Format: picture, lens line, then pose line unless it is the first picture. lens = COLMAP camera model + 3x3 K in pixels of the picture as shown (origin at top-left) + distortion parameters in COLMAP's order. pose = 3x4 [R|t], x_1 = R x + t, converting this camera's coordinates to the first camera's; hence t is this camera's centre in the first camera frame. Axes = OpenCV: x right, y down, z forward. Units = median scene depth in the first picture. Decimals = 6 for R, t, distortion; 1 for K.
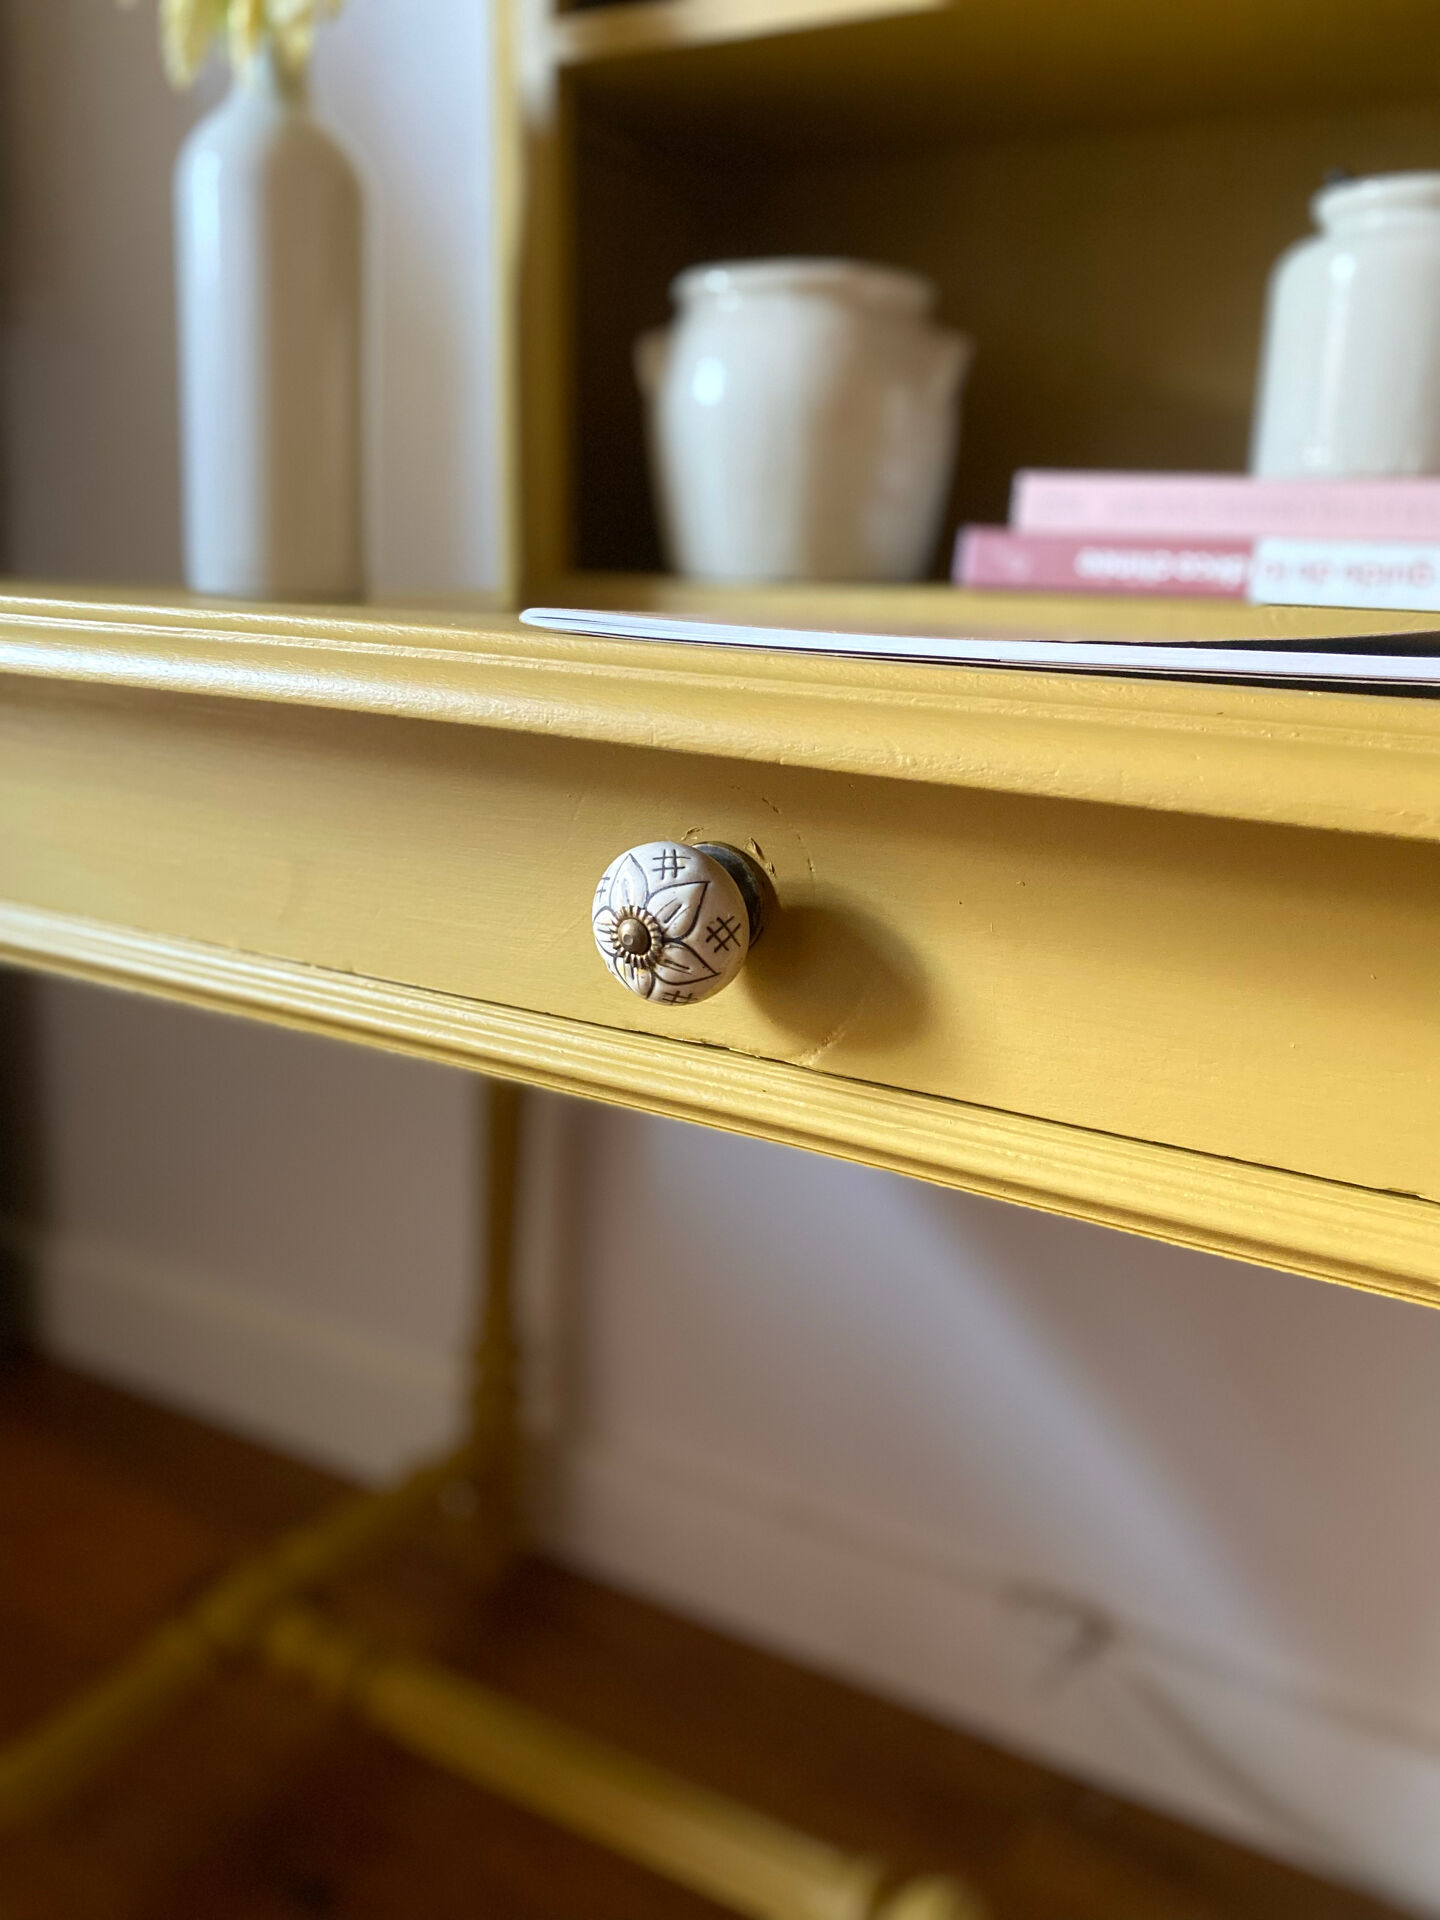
lens RADIAL K [[1485.5, 0, 700.4], [0, 1485.5, 933.2], [0, 0, 1]] dist [0.015209, -0.015081]
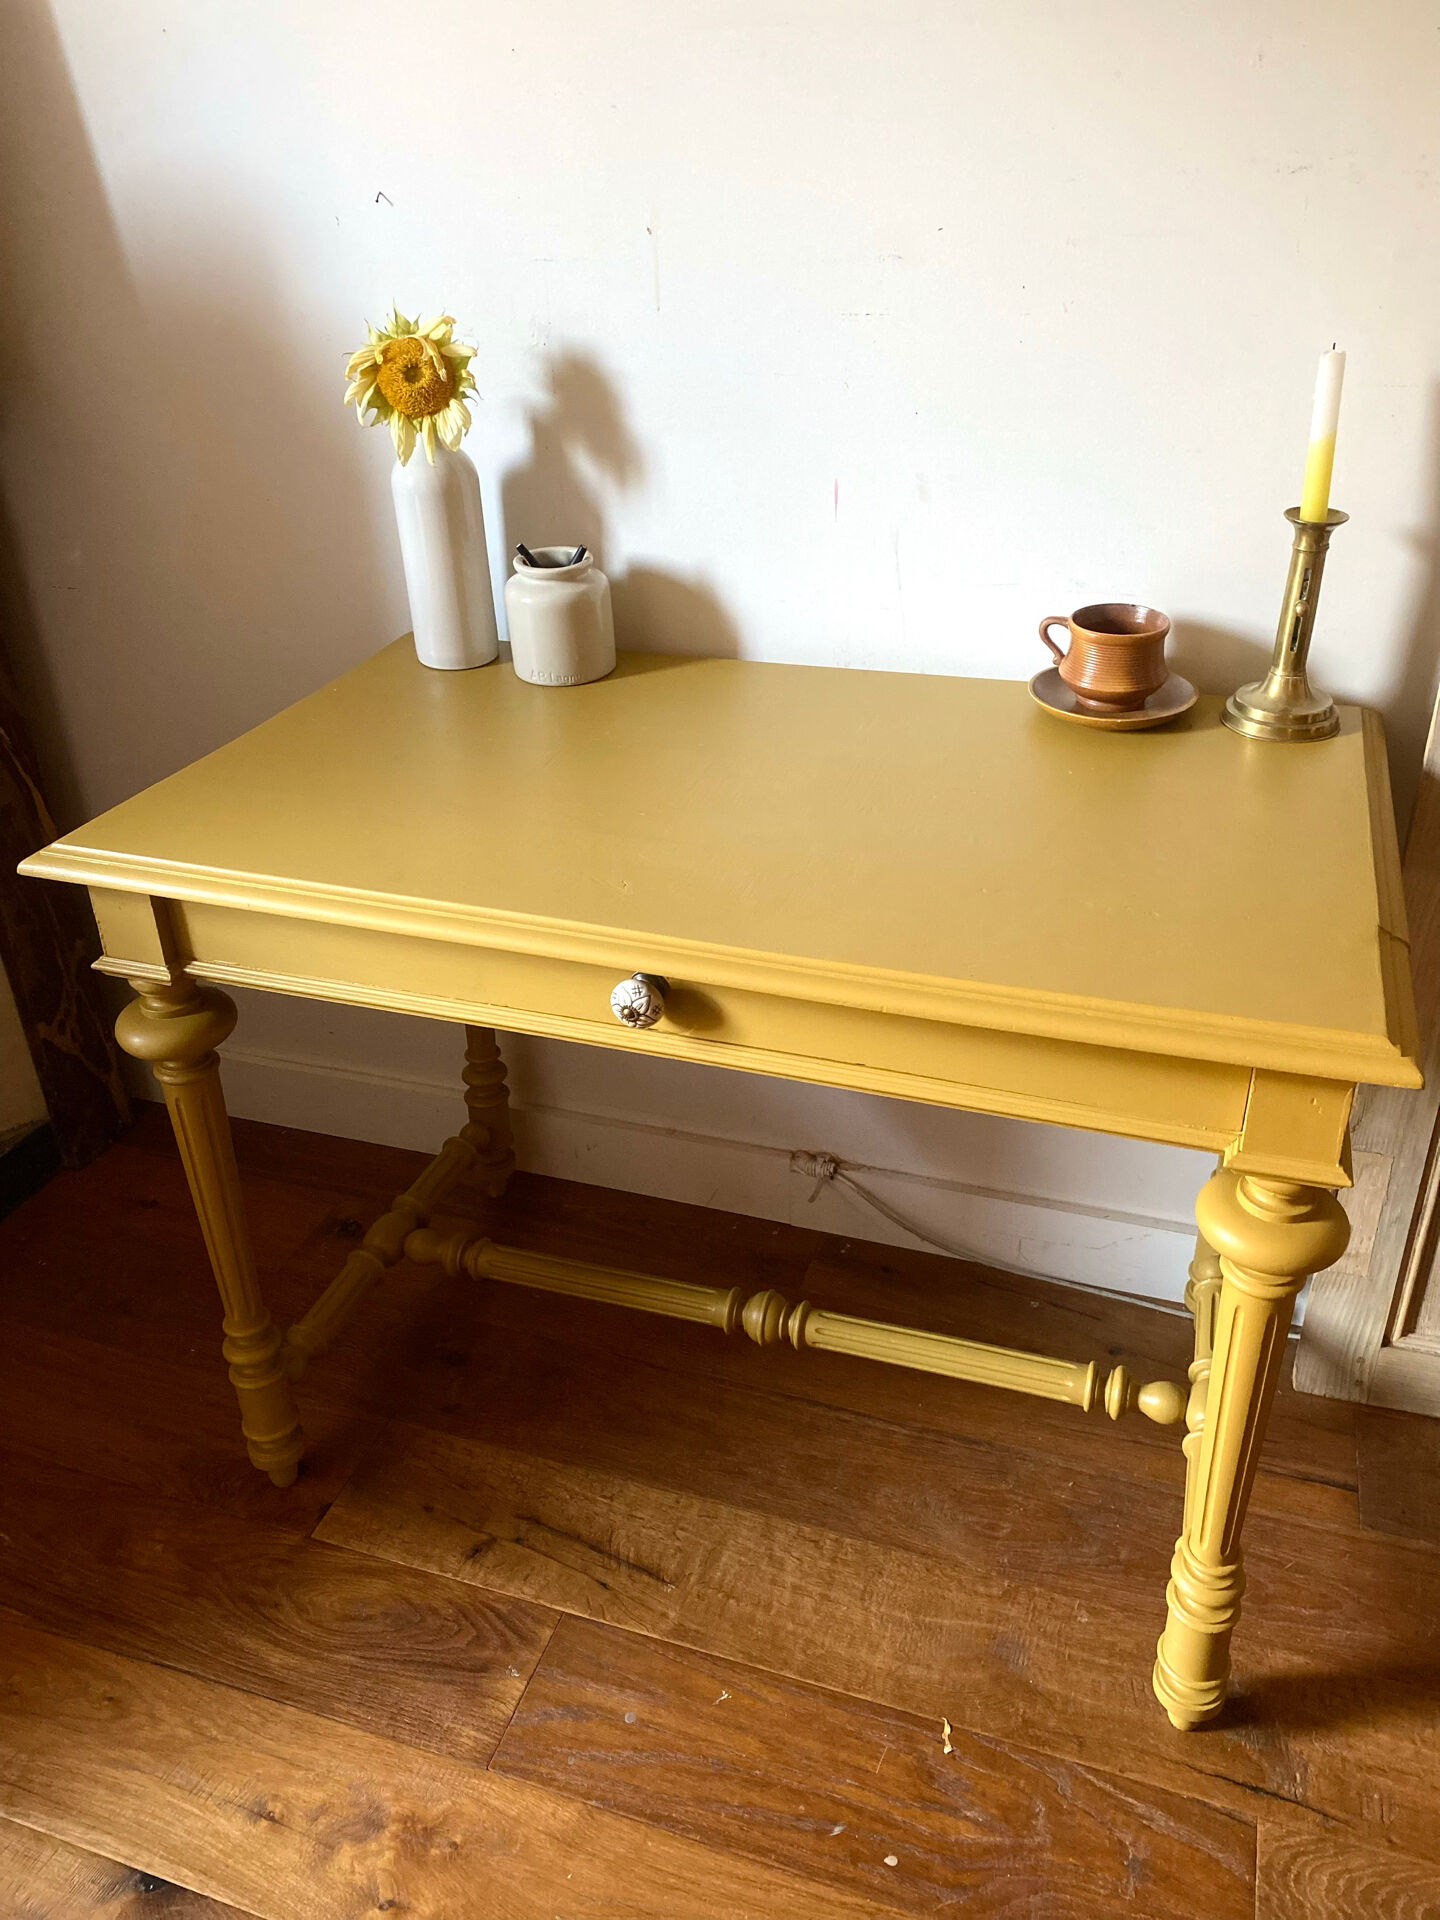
lens RADIAL K [[1485.5, 0, 722.1], [0, 1485.5, 946.6], [0, 0, 1]] dist [0.015209, -0.015081]
pose [[0.979815, -0.149868, 0.132292, -0.135831], [0.106698, 0.951701, 0.287891, -0.562290], [-0.169048, -0.267965, 0.948482, -1.087522]]
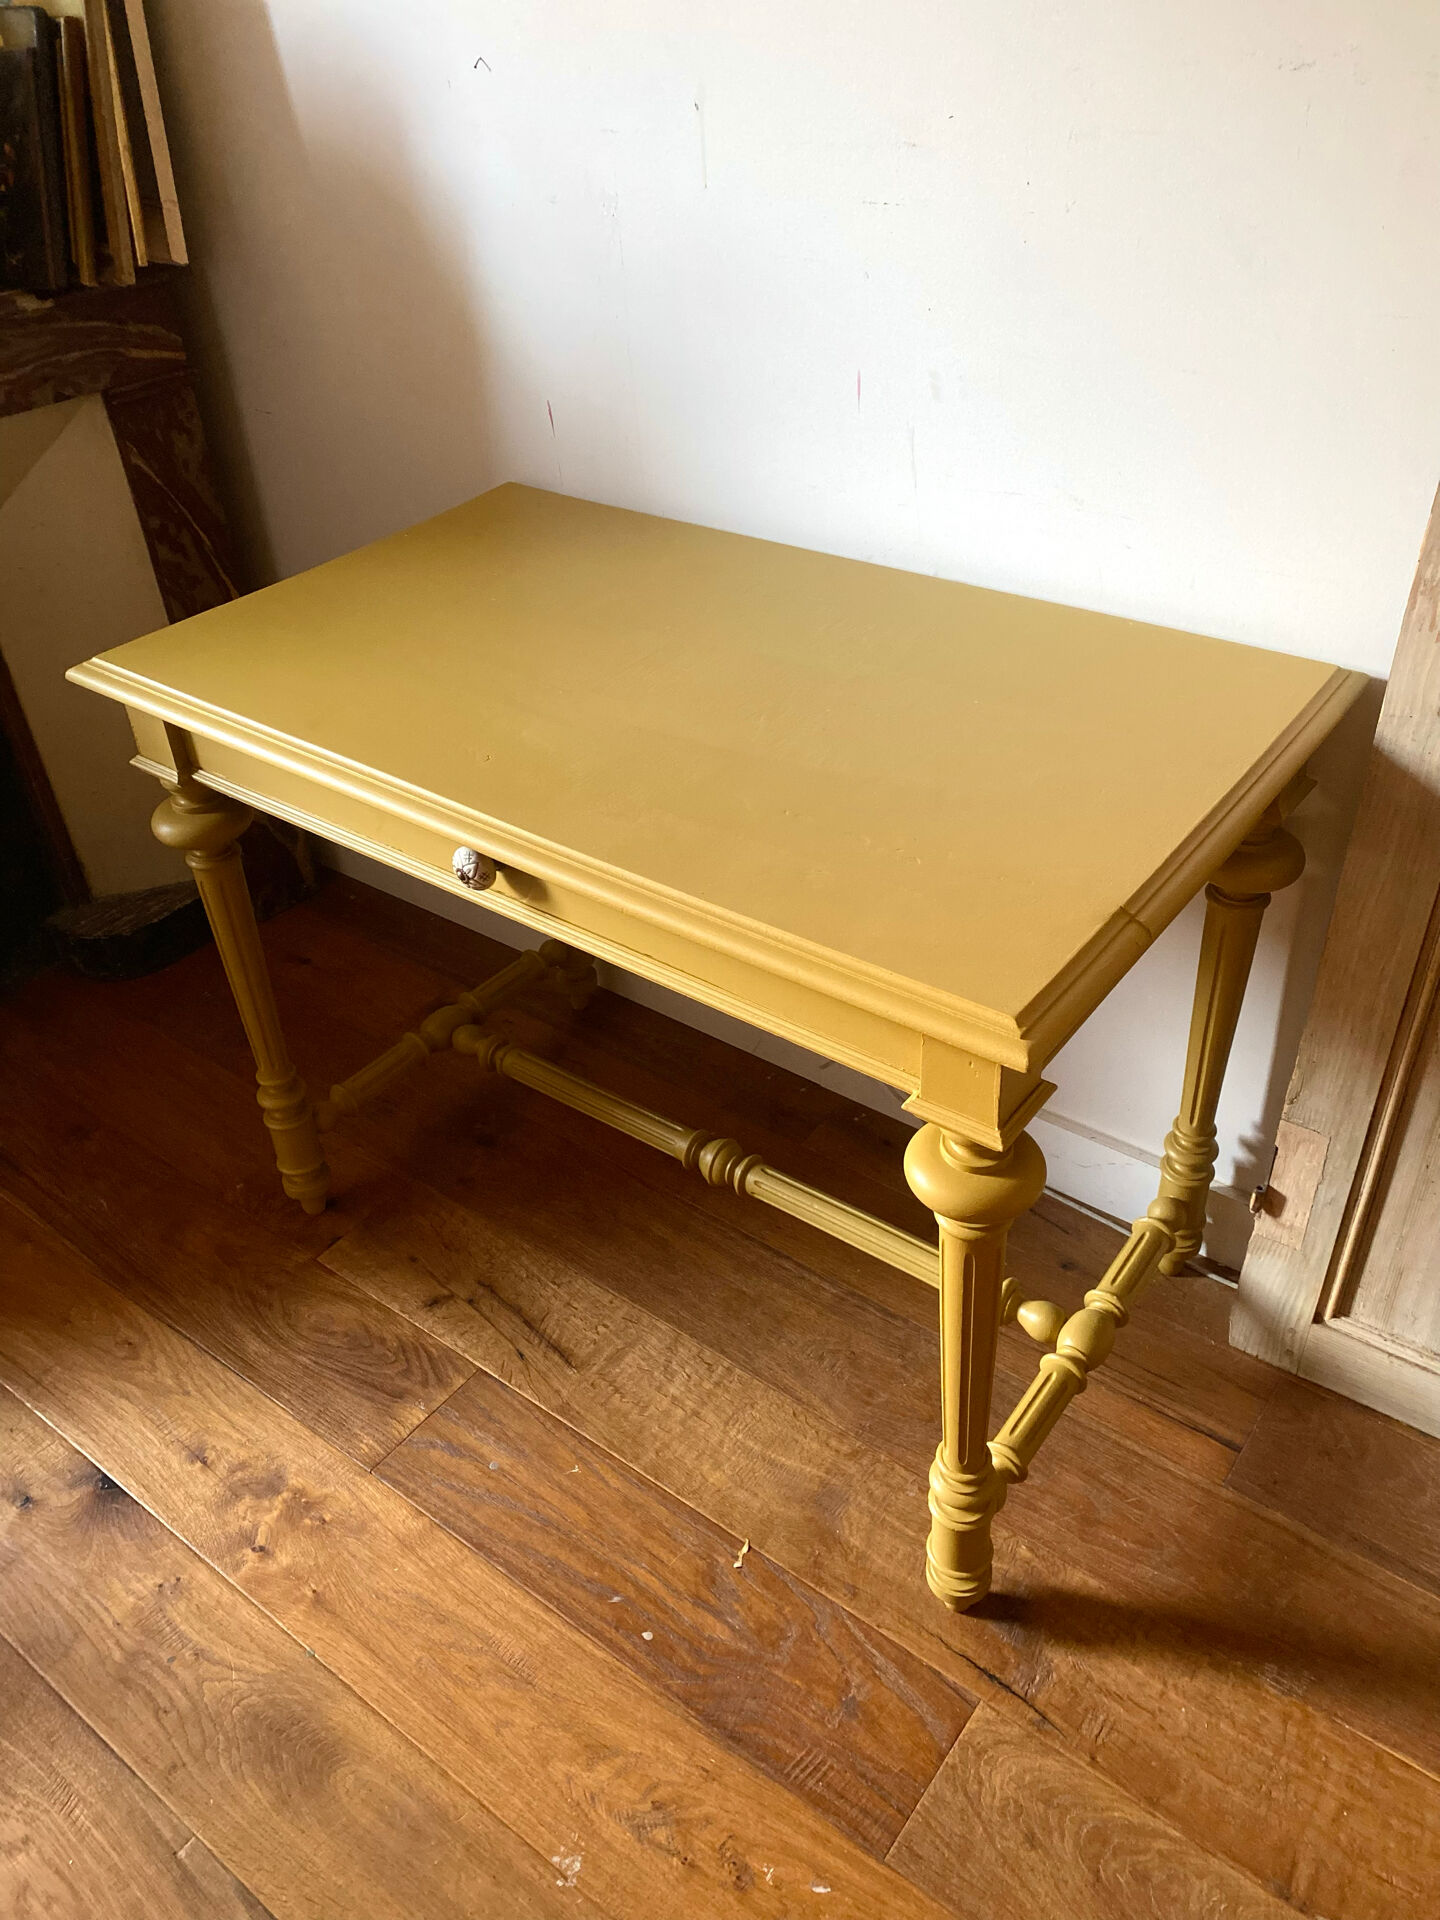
lens RADIAL K [[1485.5, 0, 725.5], [0, 1485.5, 954.5], [0, 0, 1]] dist [0.015209, -0.015081]
pose [[0.987500, 0.006487, -0.157485, 0.628539], [0.055793, 0.920077, 0.387743, -0.643563], [0.147413, -0.391683, 0.908215, -1.211174]]
